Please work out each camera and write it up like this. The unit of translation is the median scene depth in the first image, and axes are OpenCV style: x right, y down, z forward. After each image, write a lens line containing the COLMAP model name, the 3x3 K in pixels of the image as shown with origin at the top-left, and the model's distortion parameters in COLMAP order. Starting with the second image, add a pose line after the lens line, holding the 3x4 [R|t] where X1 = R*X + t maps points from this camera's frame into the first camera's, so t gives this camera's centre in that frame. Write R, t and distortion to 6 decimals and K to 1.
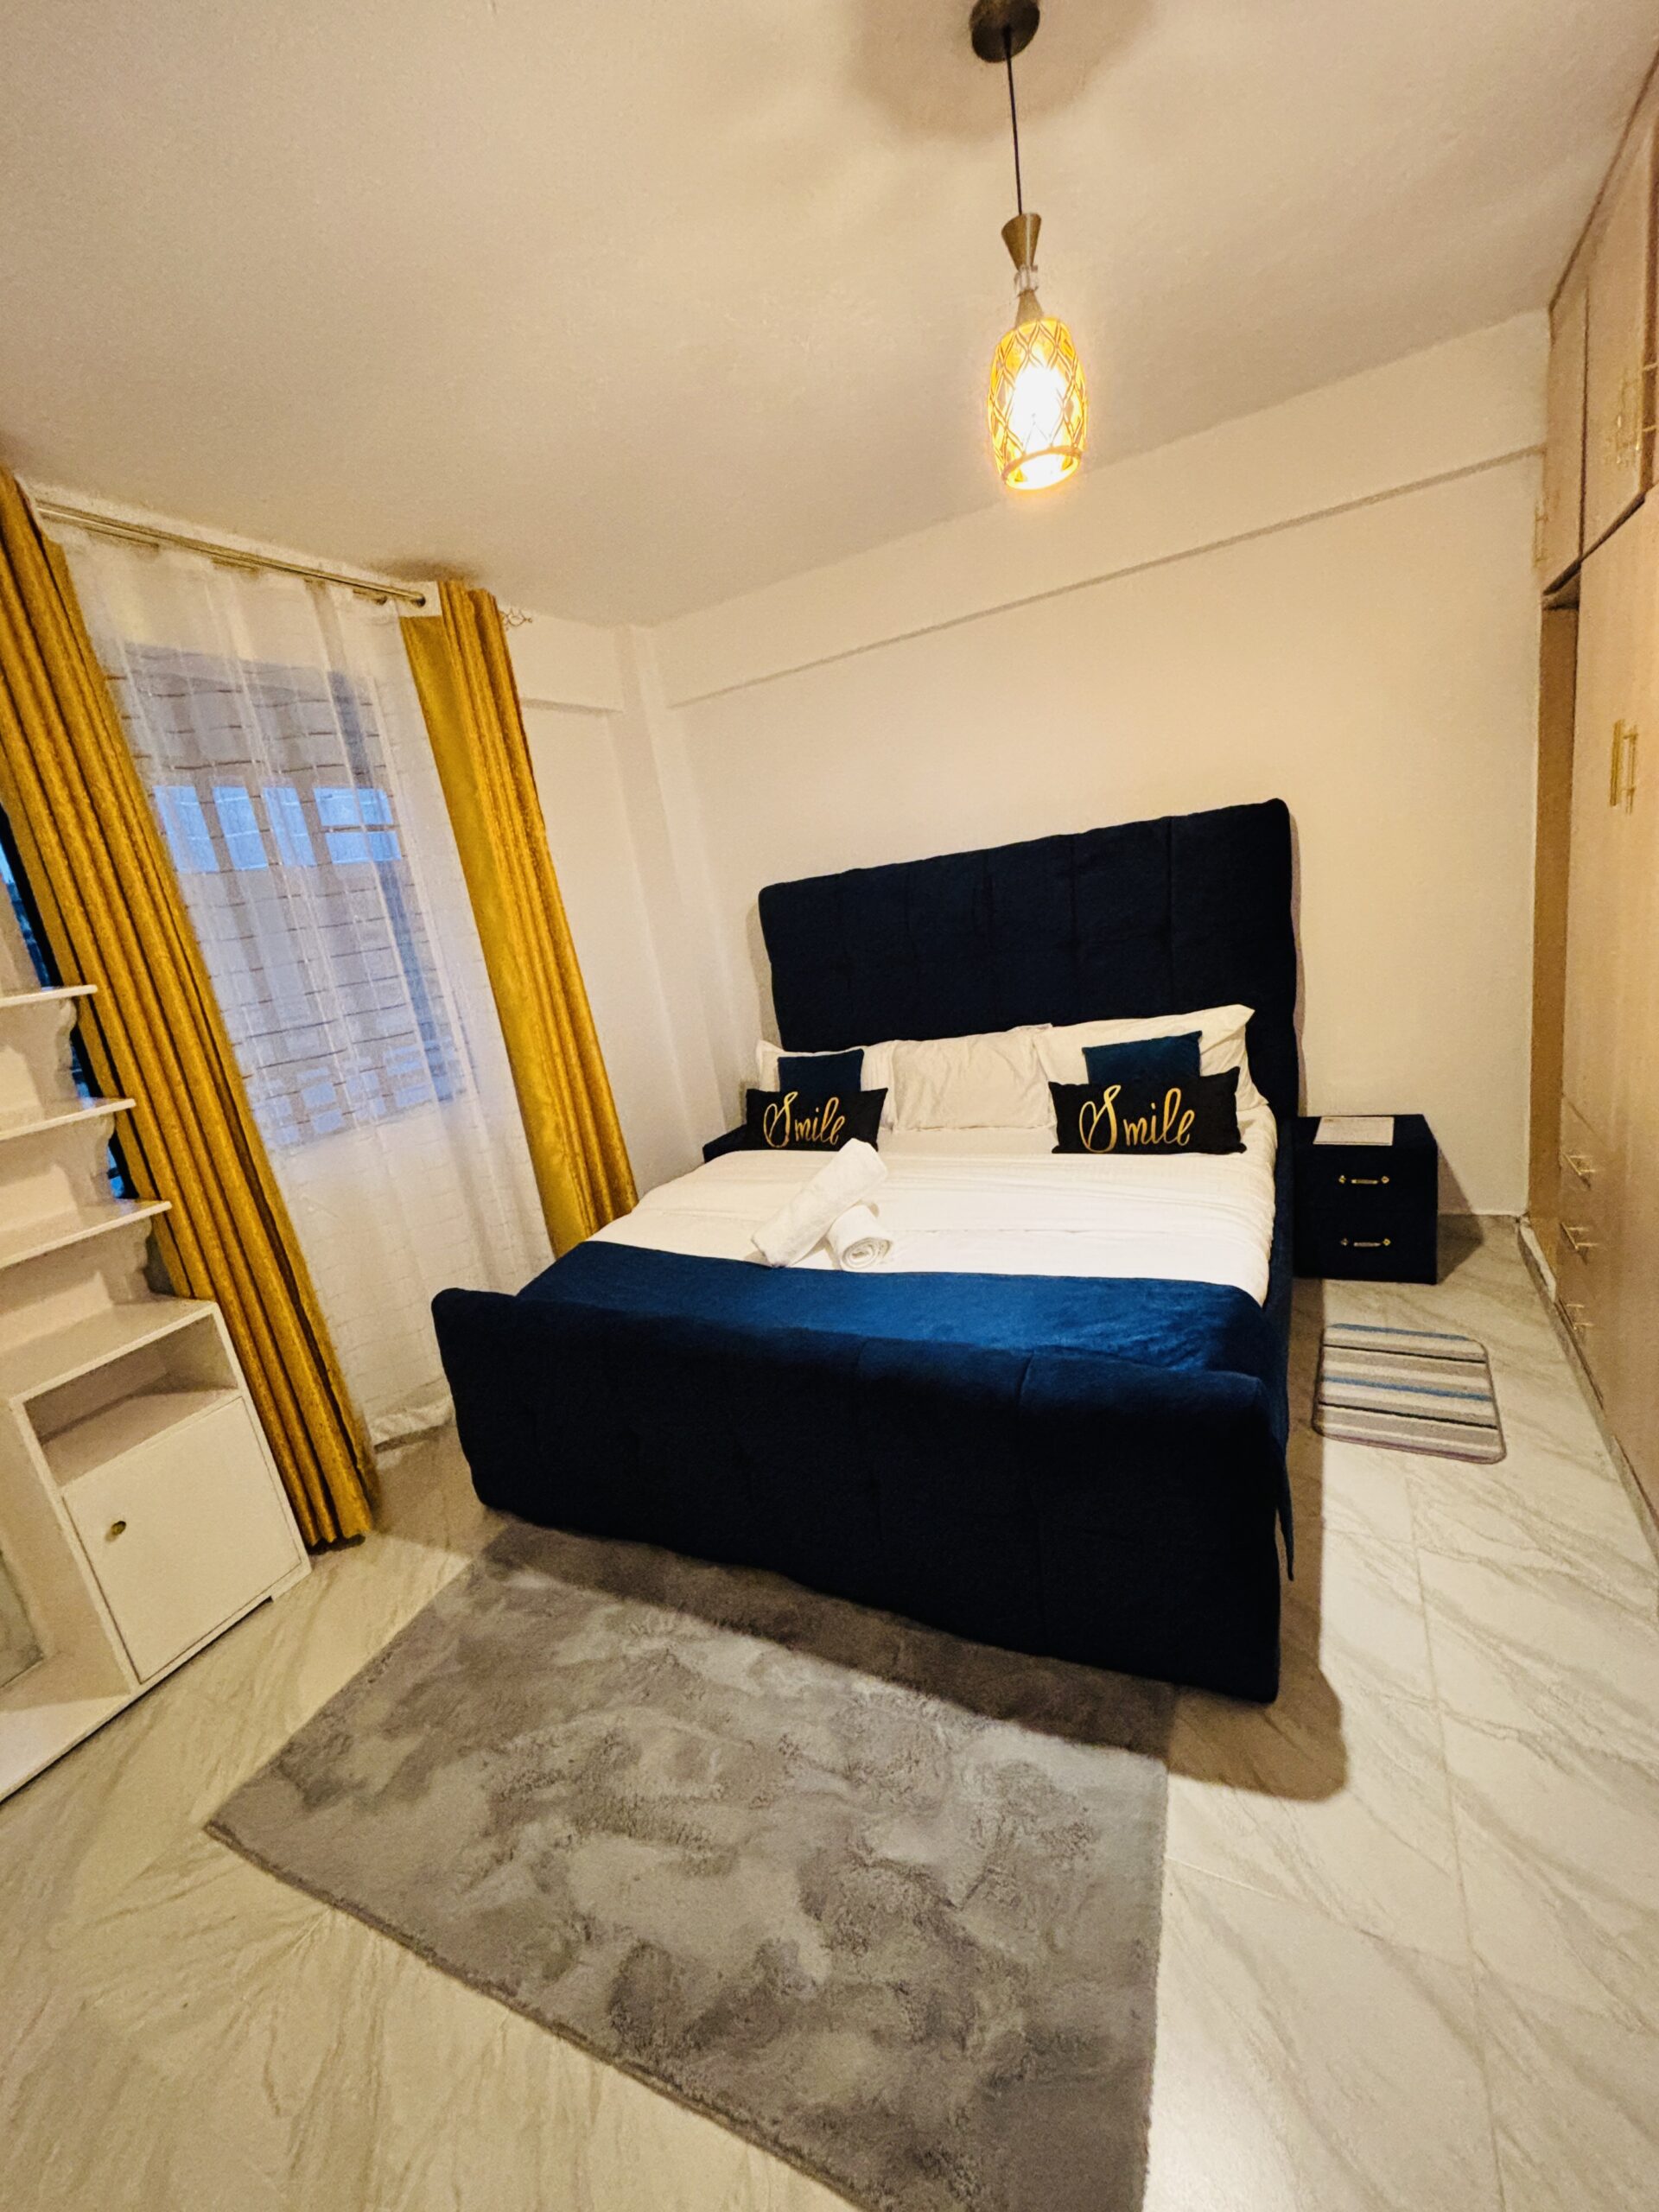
lens RADIAL K [[898.7, 0, 829.5], [0, 898.7, 1106.0], [0, 0, 1]] dist [0.001087, 0.000452]
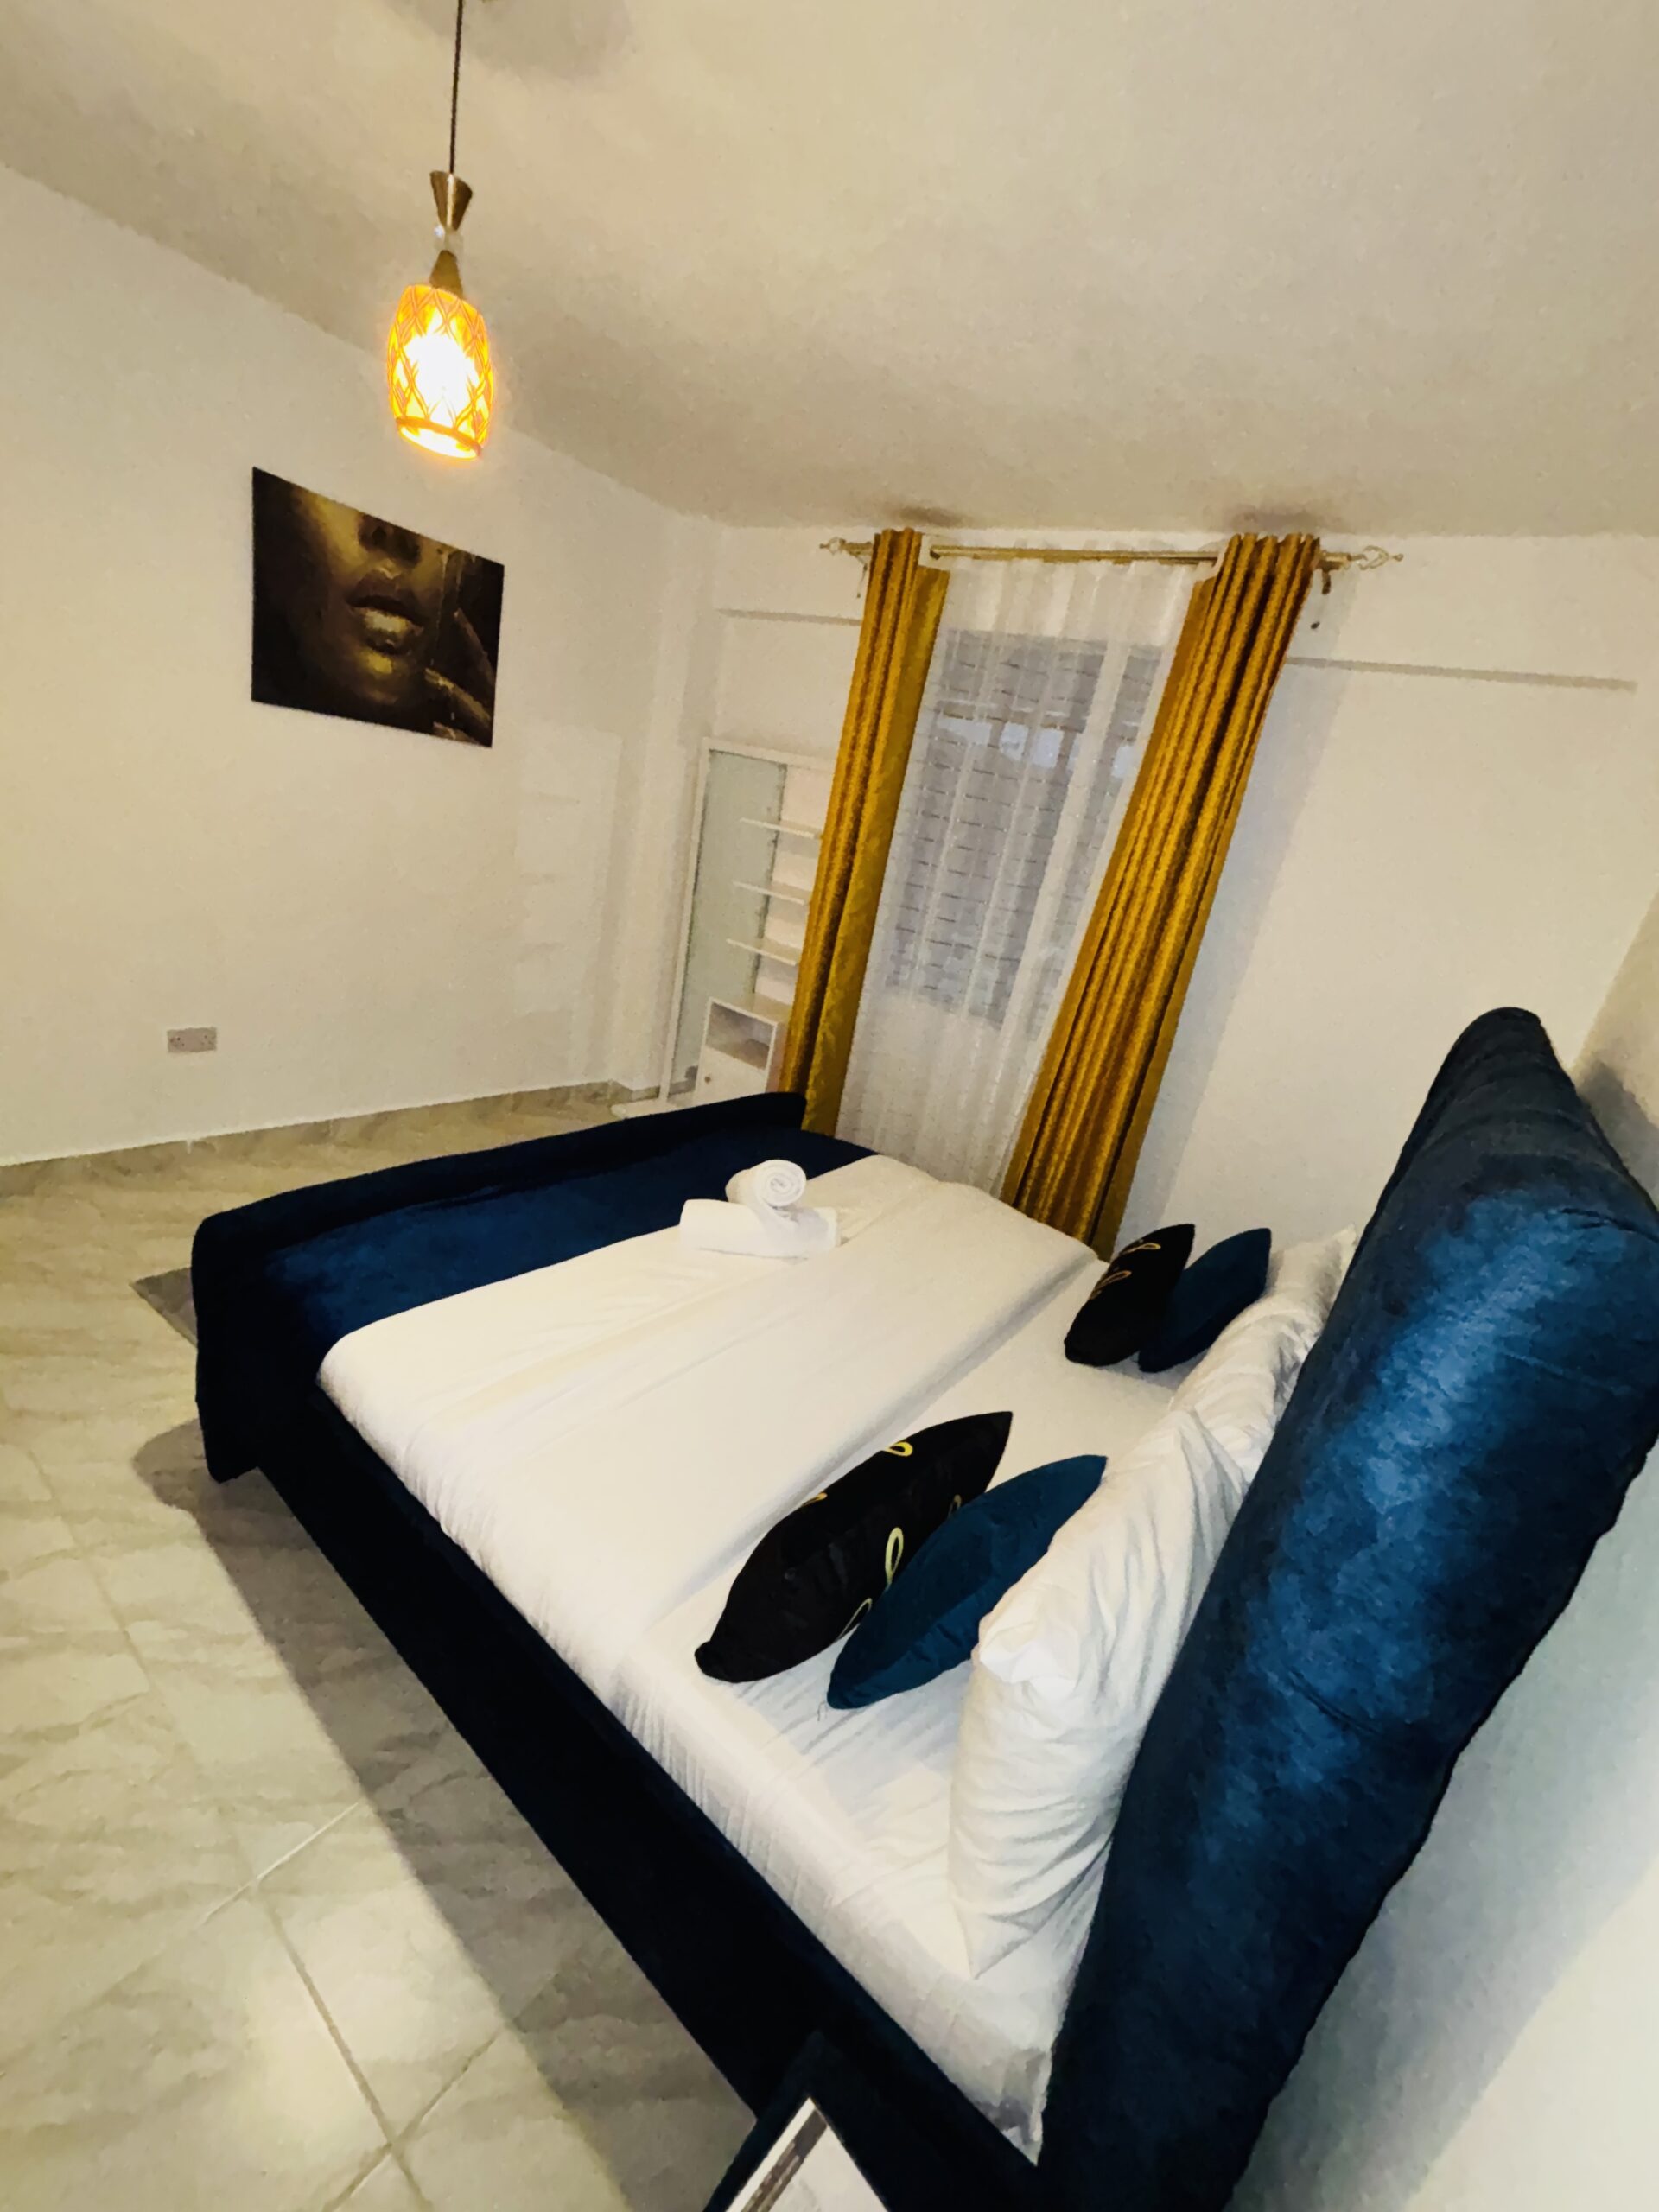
lens RADIAL K [[881.1, 0, 836.2], [0, 881.1, 1098.8], [0, 0, 1]] dist [-0.000259, -0.000467]
pose [[-0.196400, 0.413464, -0.889086, 0.720792], [-0.395981, 0.796070, 0.457680, -0.400262], [0.897009, 0.441950, 0.007376, 0.925787]]
